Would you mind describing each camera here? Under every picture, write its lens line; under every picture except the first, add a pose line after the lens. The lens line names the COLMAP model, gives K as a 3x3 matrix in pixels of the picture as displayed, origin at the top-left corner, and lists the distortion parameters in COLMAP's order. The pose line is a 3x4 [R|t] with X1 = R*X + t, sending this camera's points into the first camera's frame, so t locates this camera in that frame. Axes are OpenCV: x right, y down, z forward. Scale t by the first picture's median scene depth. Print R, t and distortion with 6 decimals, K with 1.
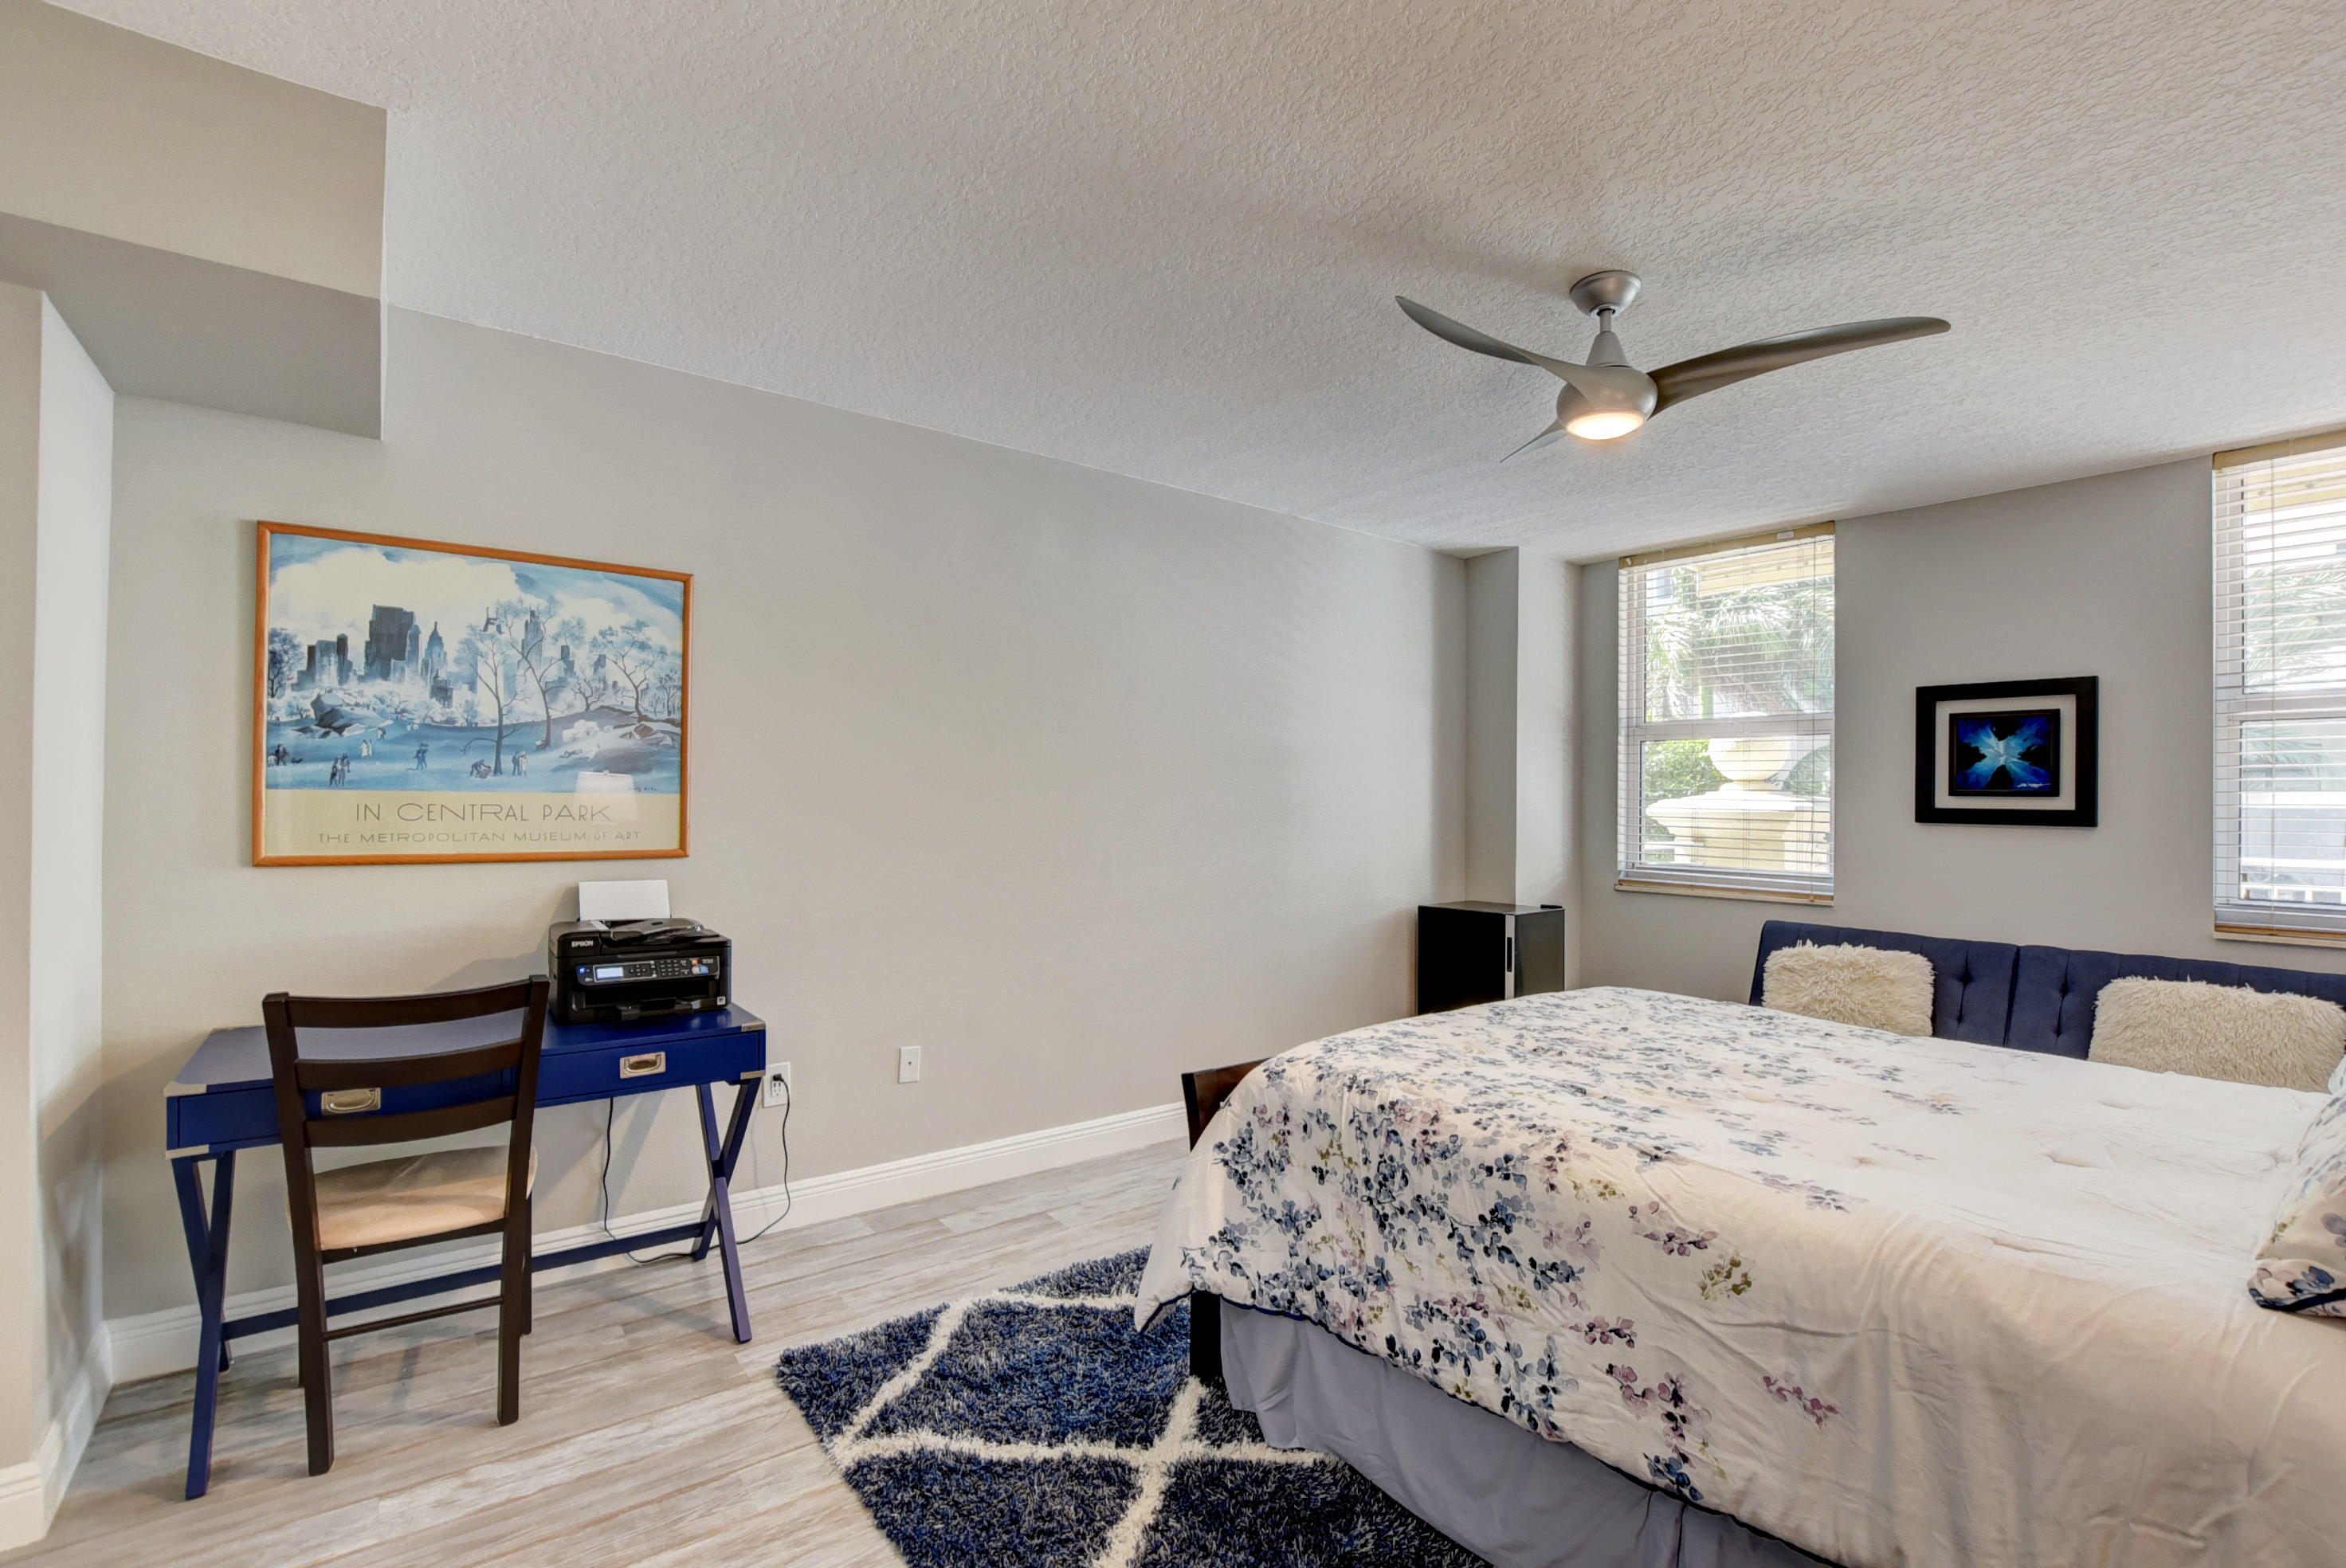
lens RADIAL K [[1040.3, 0, 1176.3], [0, 1040.3, 779.7], [0, 0, 1]] dist [-0.034808, 0.006394]
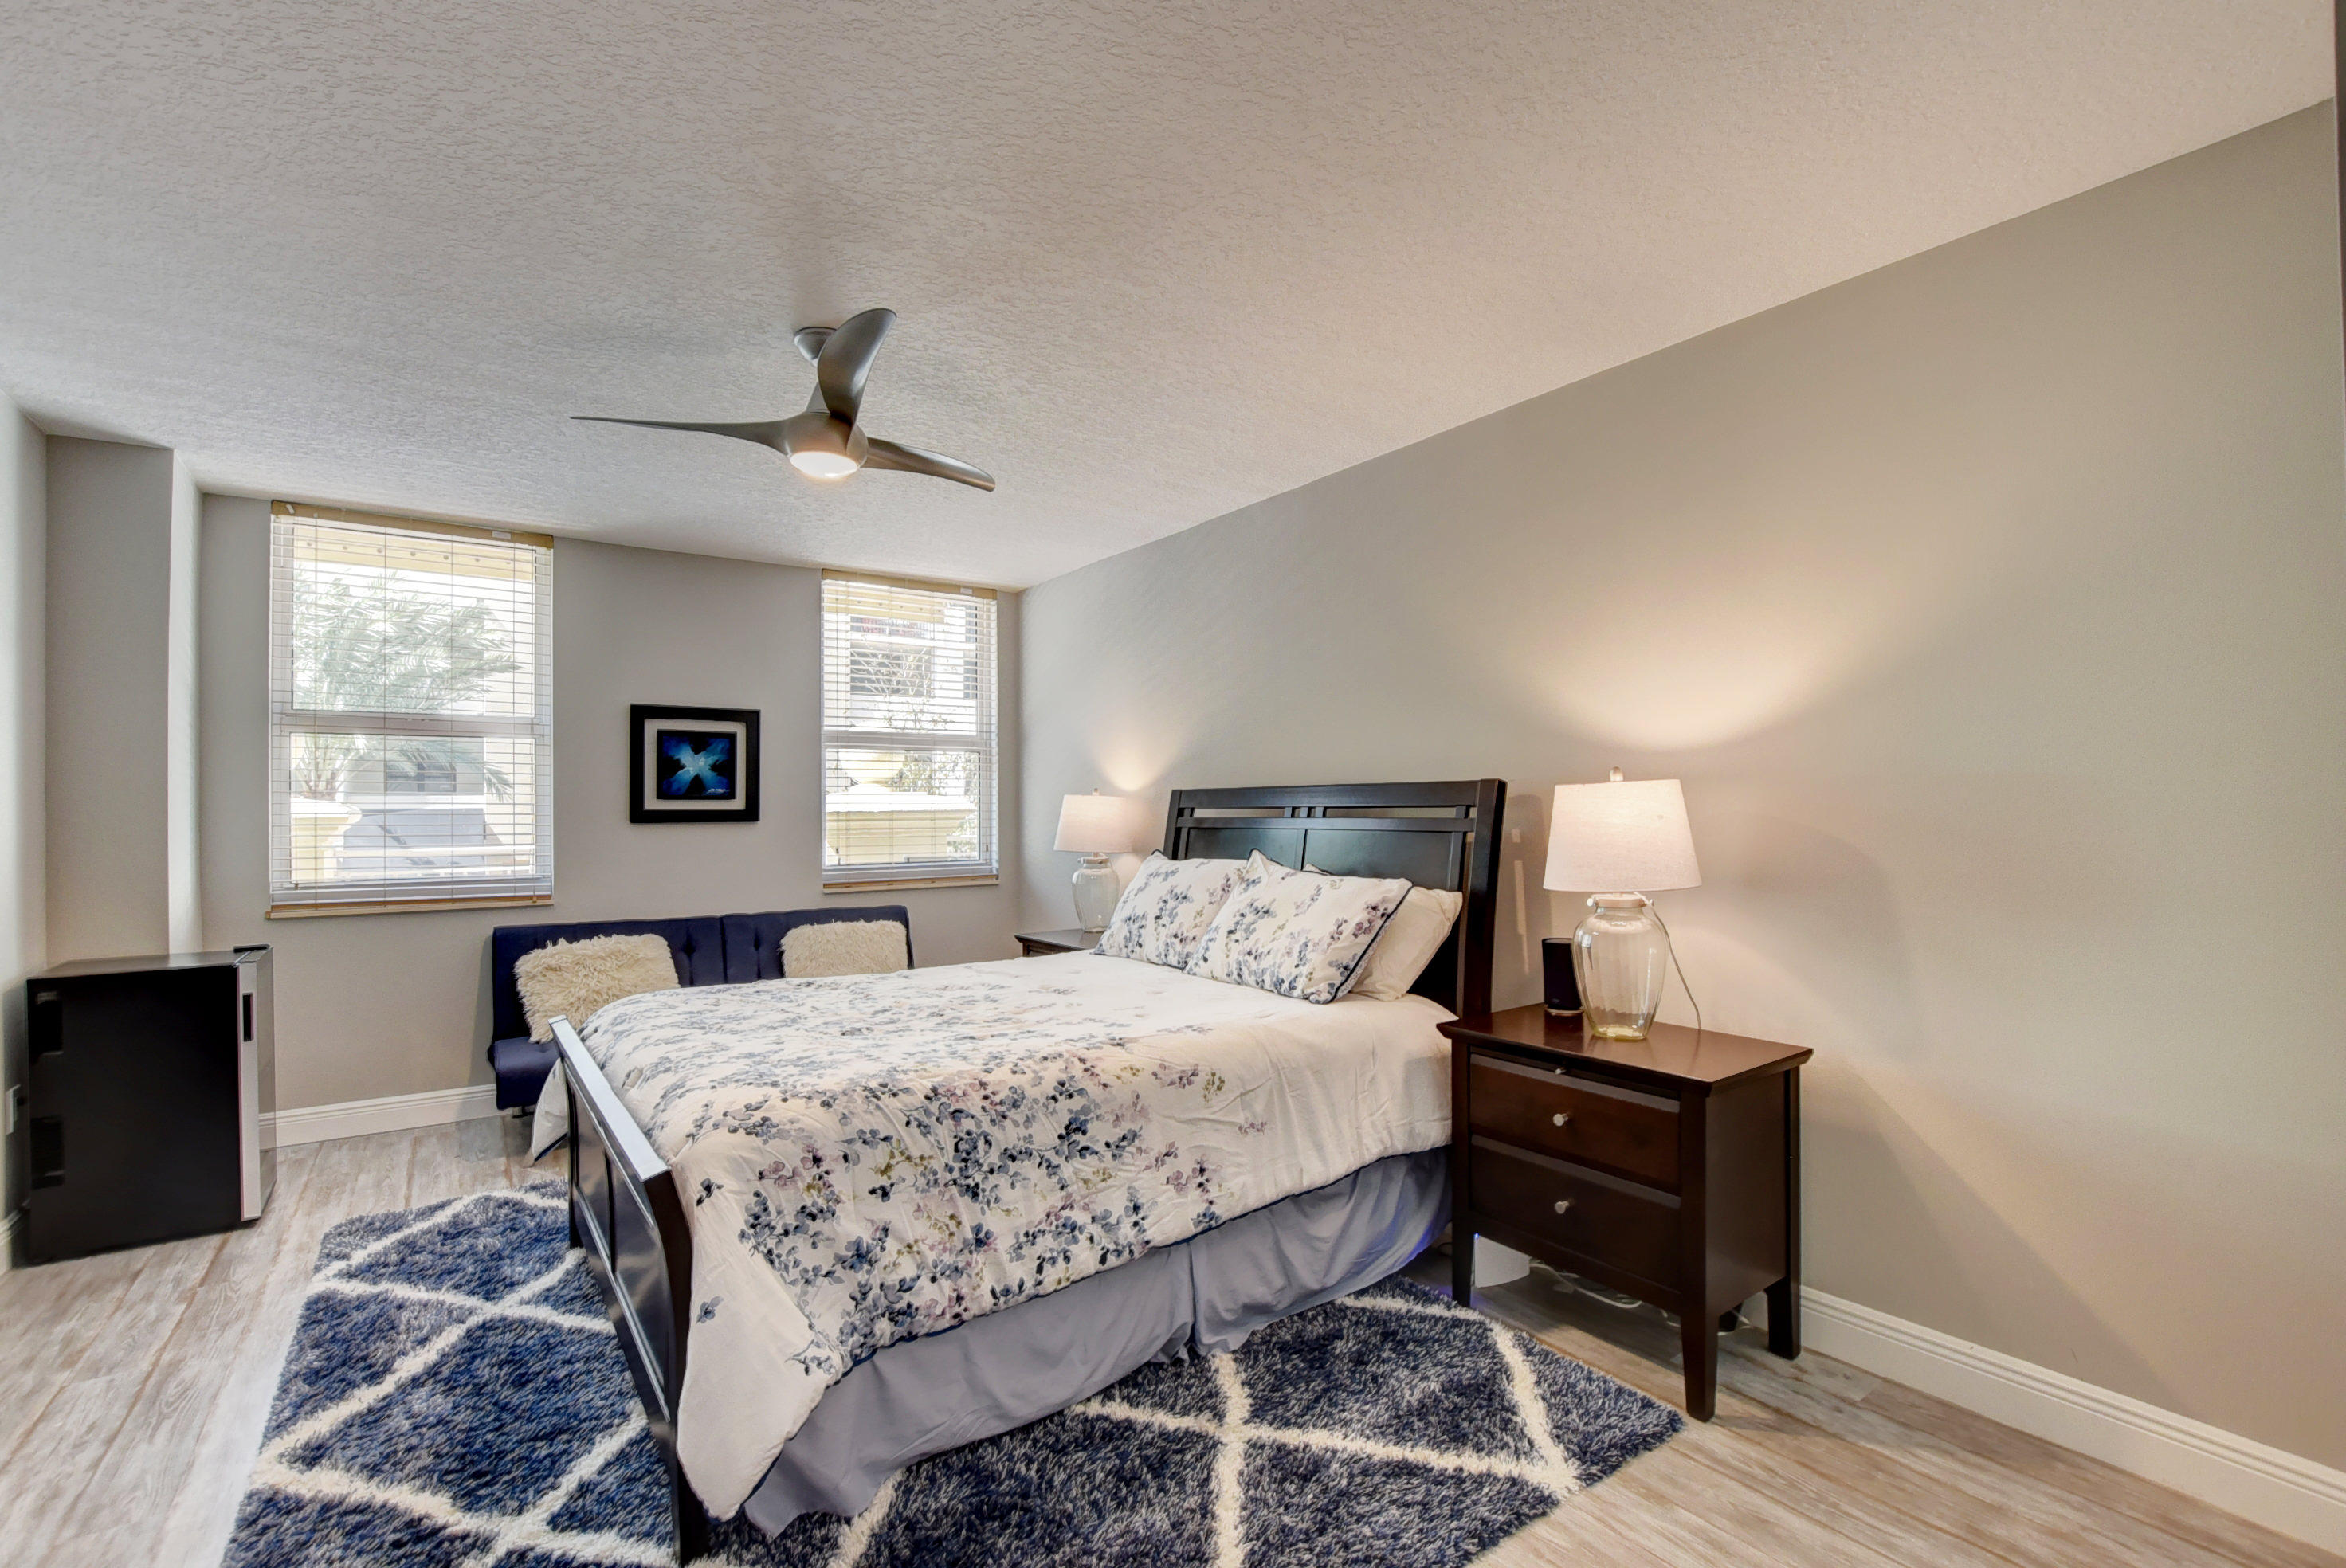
lens RADIAL K [[1040.3, 0, 1167.9], [0, 1040.3, 800.2], [0, 0, 1]] dist [-0.034808, 0.006394]
pose [[0.045812, -0.003756, 0.998943, -0.809169], [-0.009898, 0.999942, 0.004214, 0.012048], [-0.998901, -0.010080, 0.045772, 0.702104]]
